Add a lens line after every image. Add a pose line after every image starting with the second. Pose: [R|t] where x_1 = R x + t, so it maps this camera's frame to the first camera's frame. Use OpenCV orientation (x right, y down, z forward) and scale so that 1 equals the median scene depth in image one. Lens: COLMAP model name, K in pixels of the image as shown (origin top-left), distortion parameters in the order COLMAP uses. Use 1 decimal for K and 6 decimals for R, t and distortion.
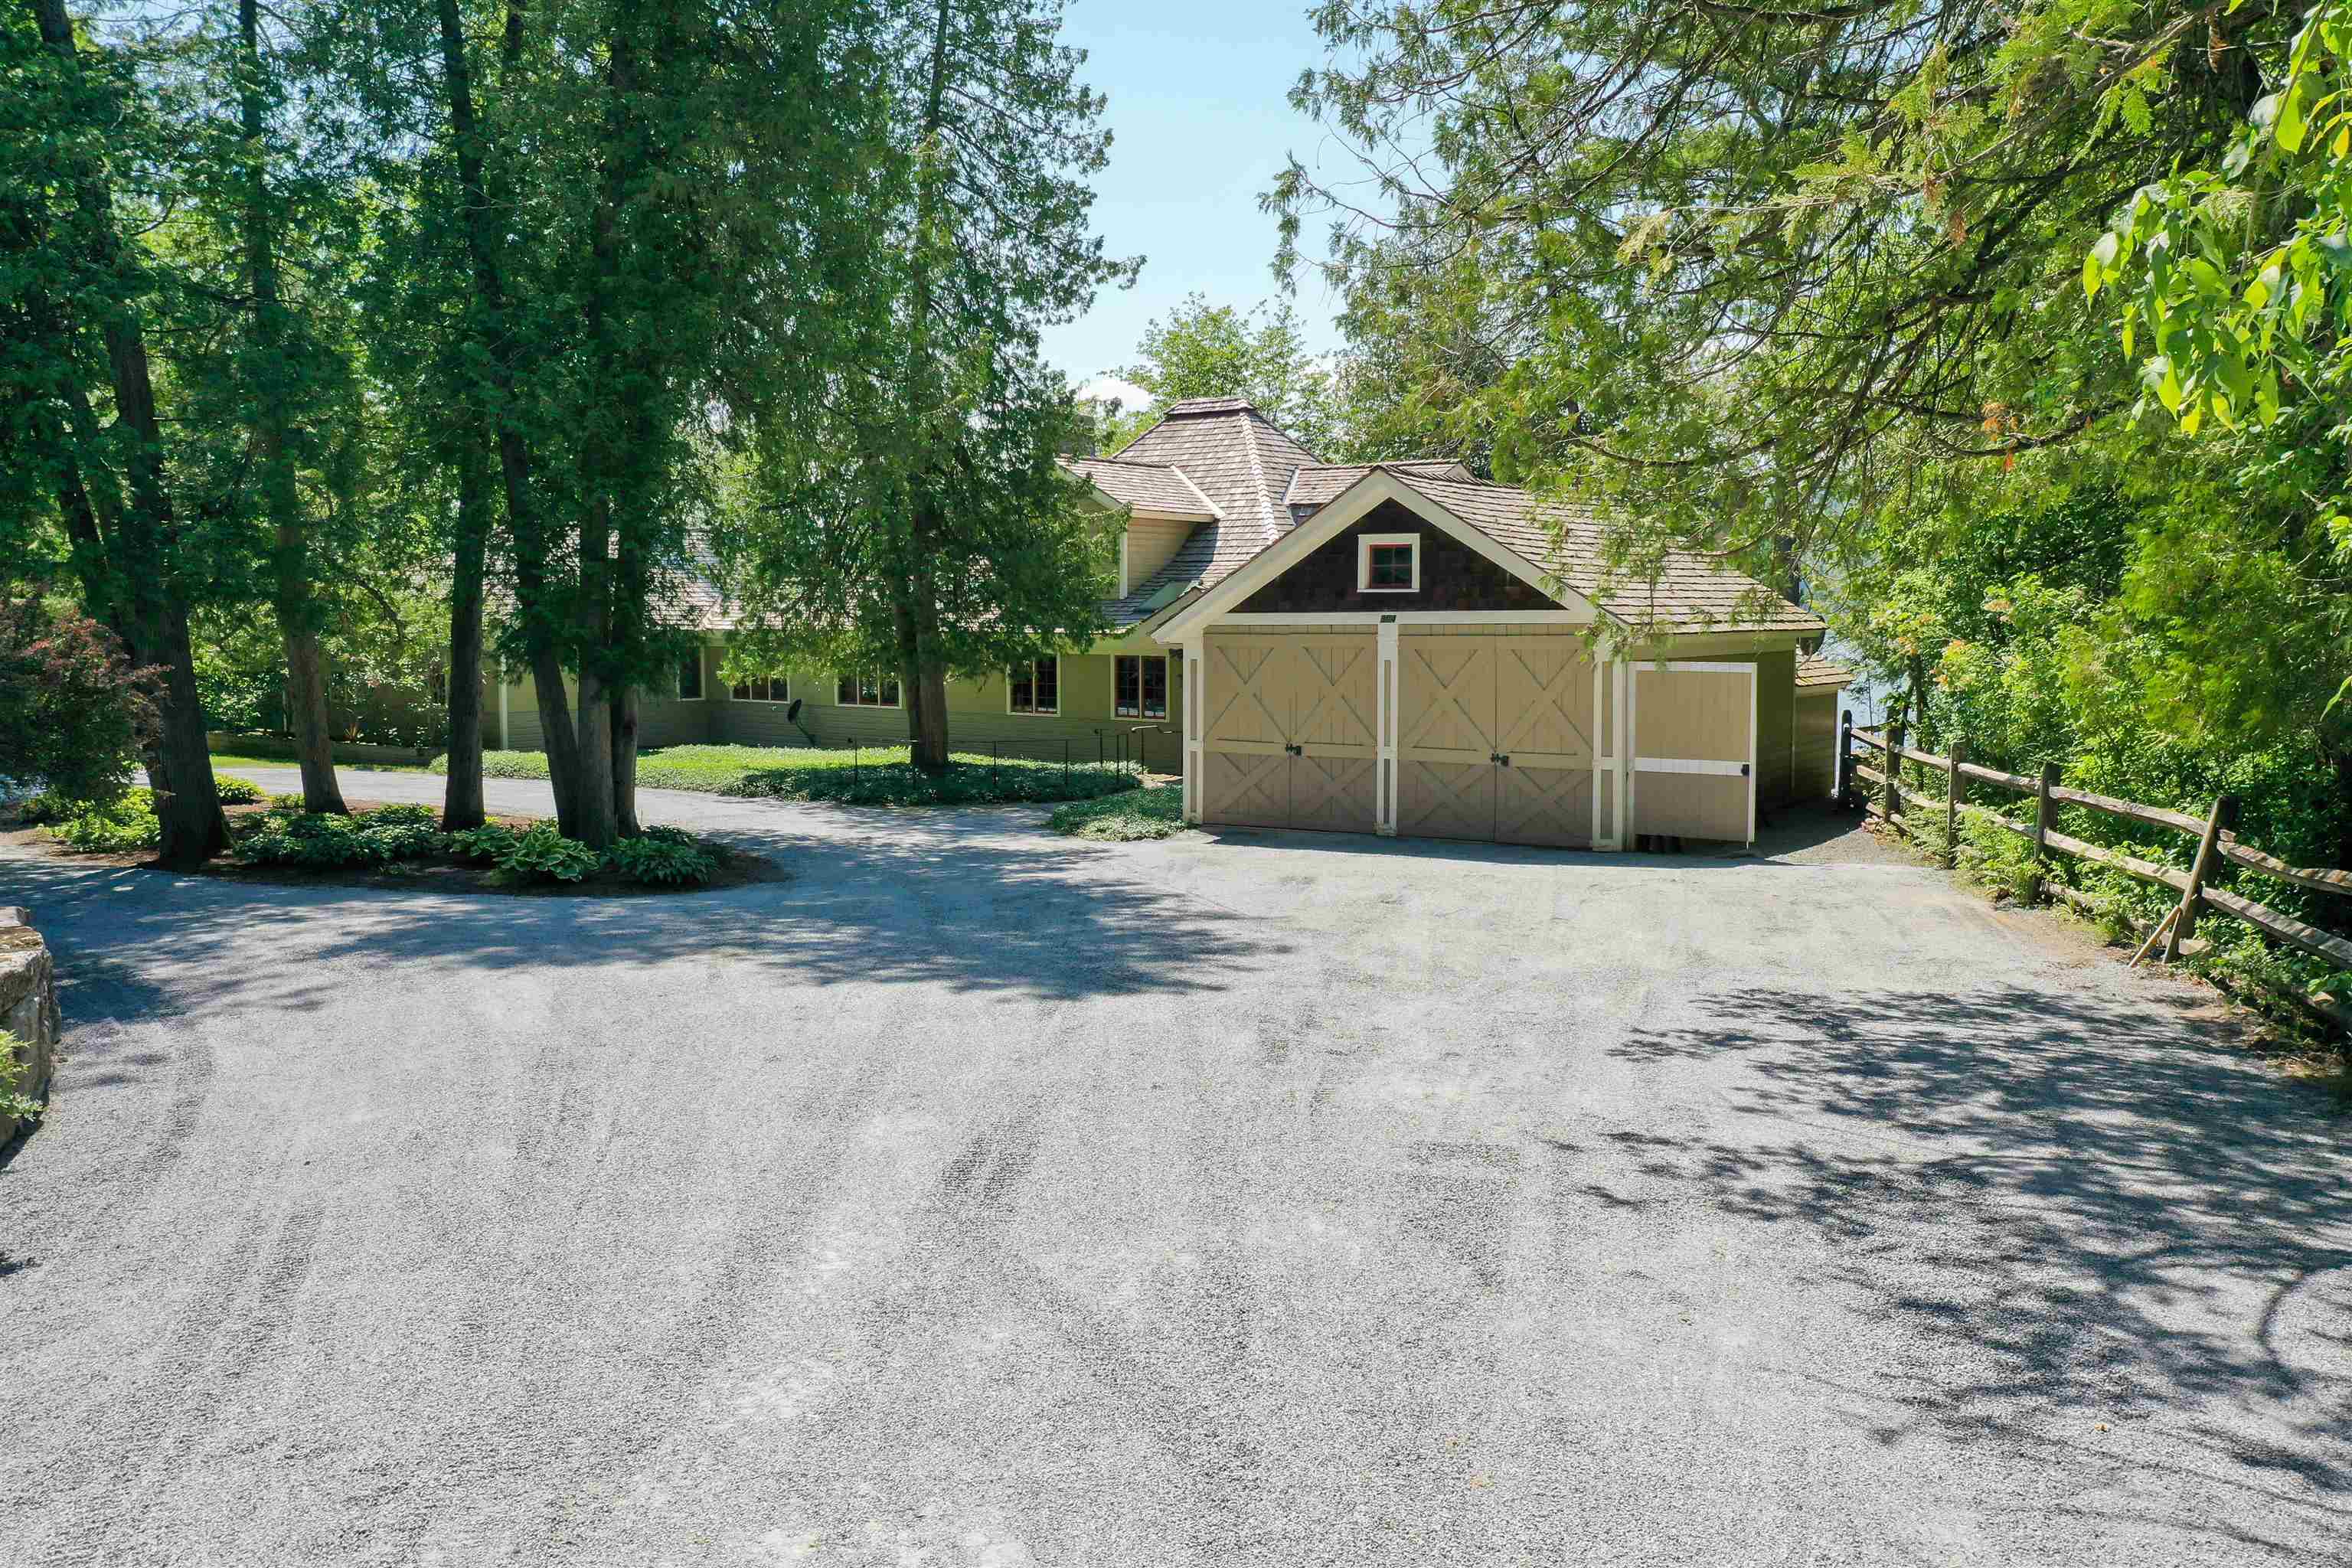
lens RADIAL K [[1932.3, 0, 1176.0], [0, 1932.3, 784.0], [0, 0, 1]] dist [0.008607, 0.000389]
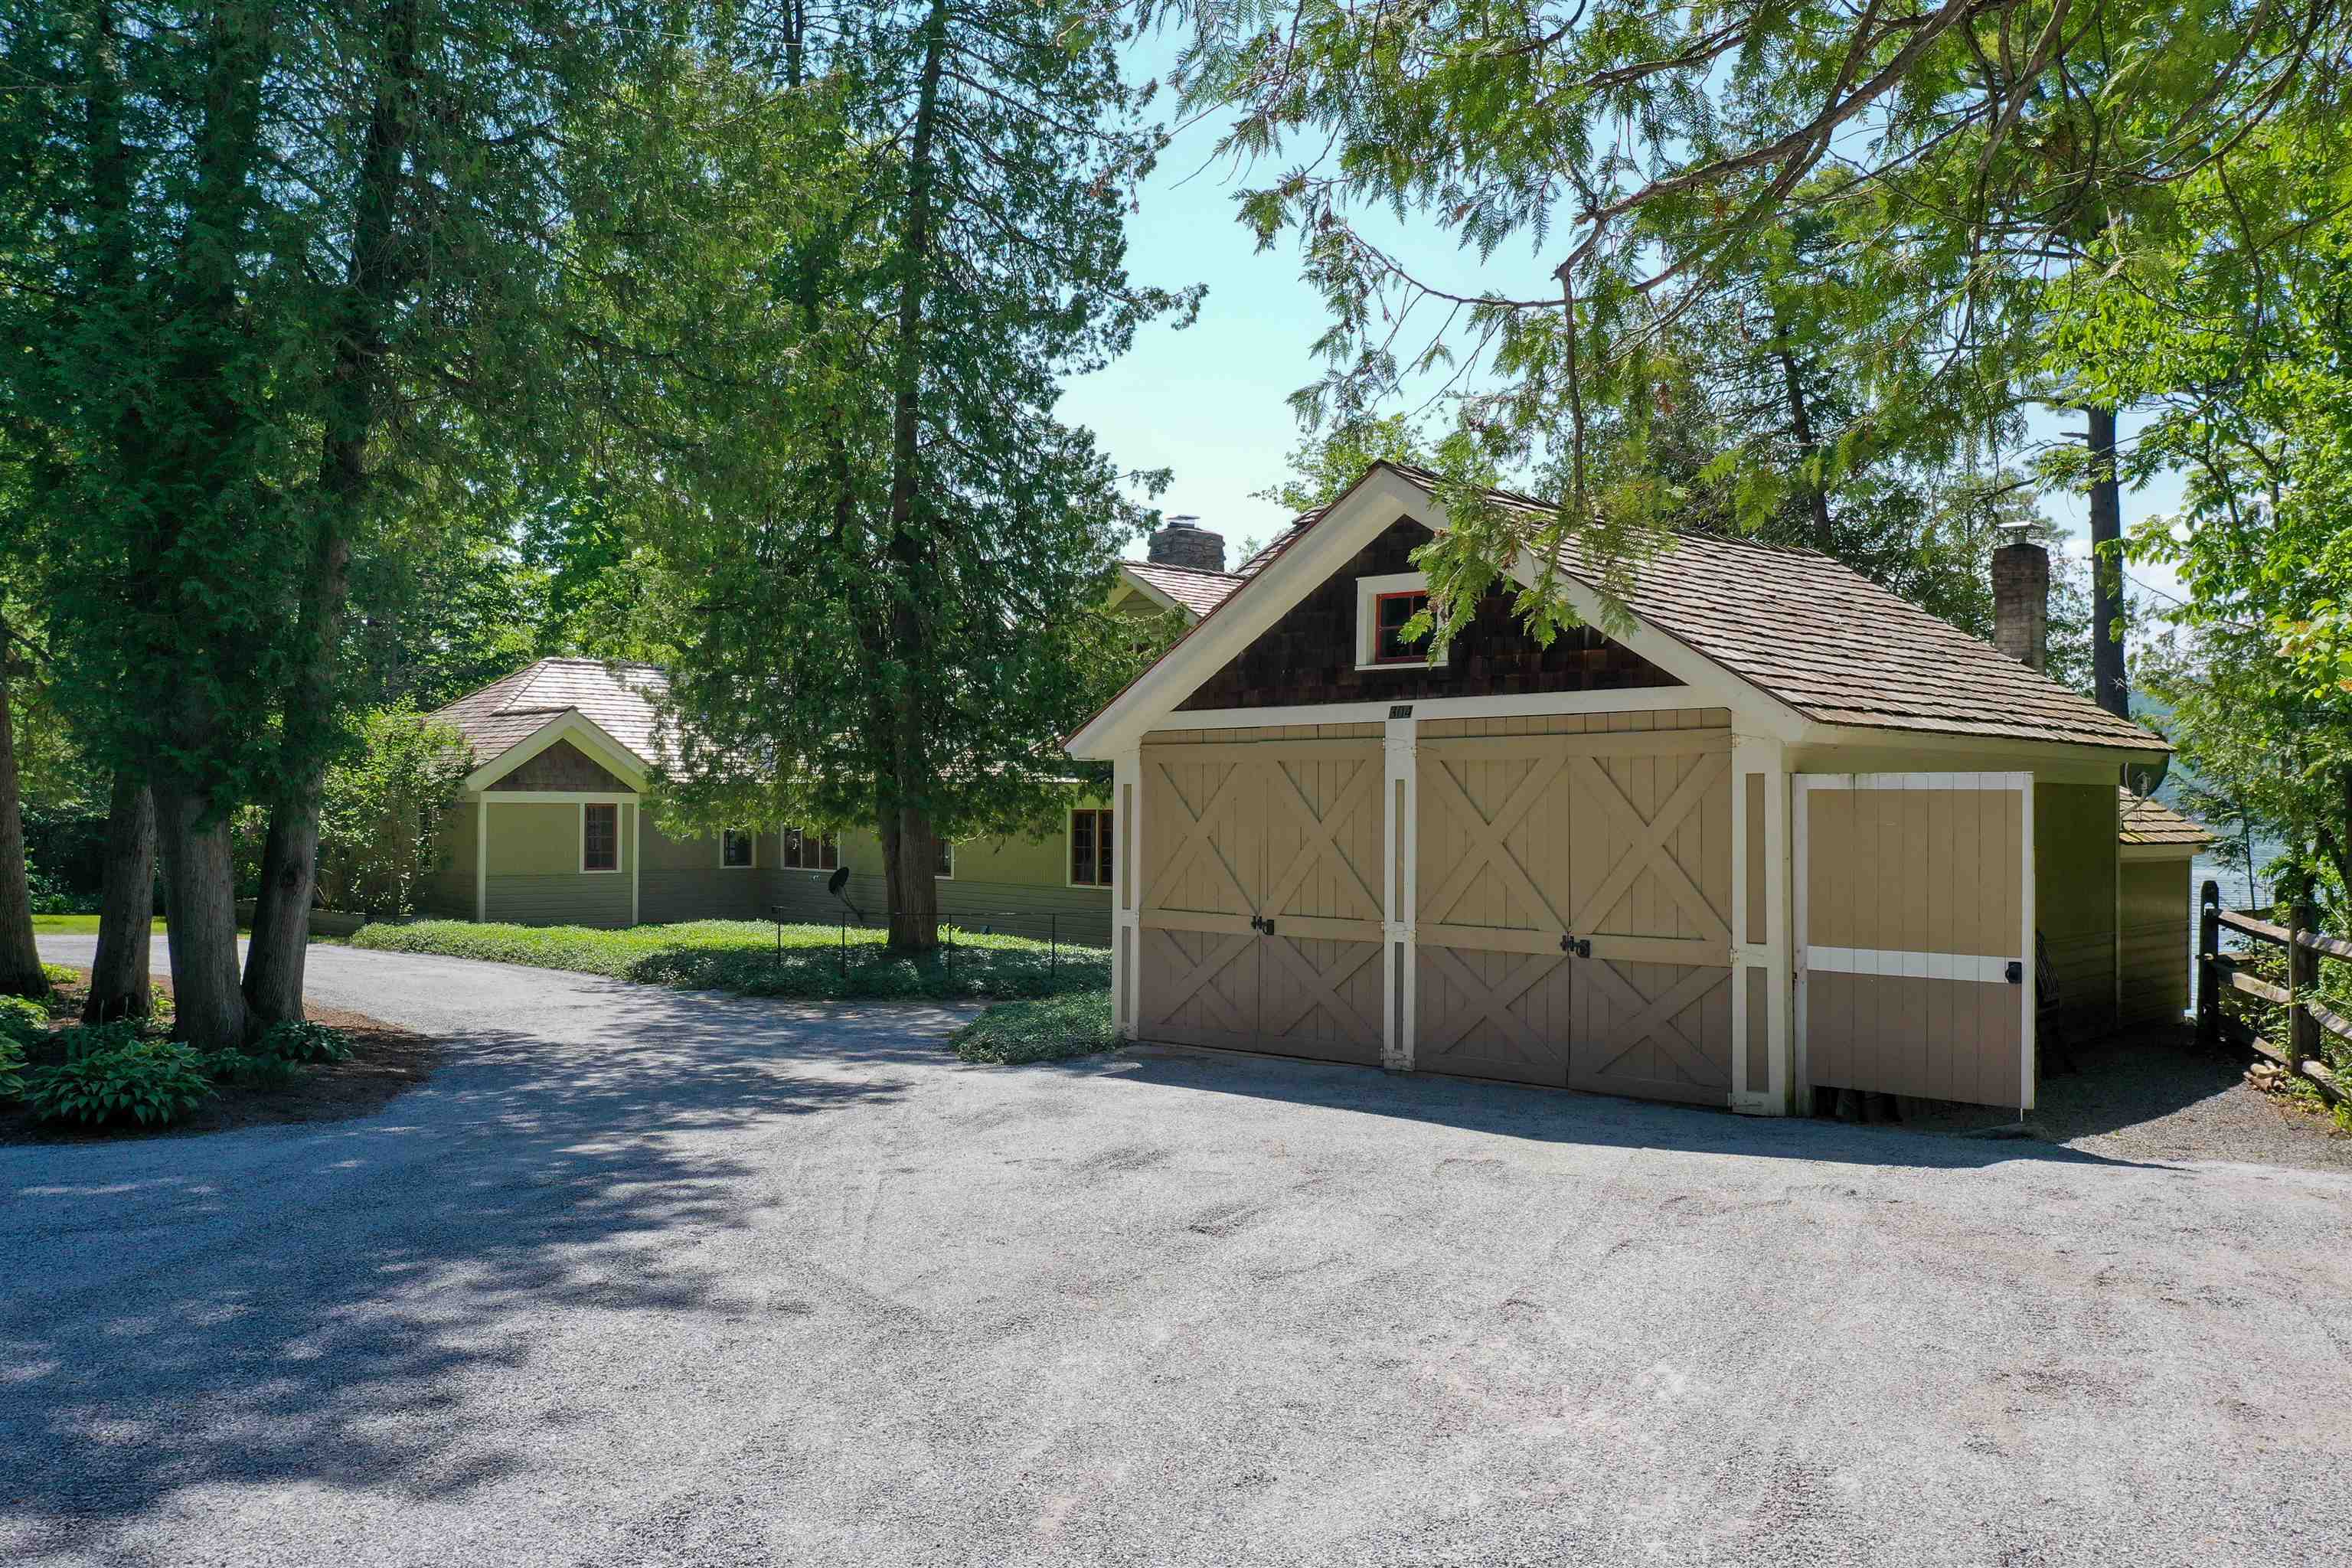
lens RADIAL K [[1924.3, 0, 1176.0], [0, 1924.3, 784.0], [0, 0, 1]] dist [0.008799, -0.000252]
pose [[0.988090, 0.007586, -0.153691, 0.132119], [-0.023168, 0.994733, -0.099850, -0.000505], [0.152124, 0.102221, 0.983061, 0.390590]]
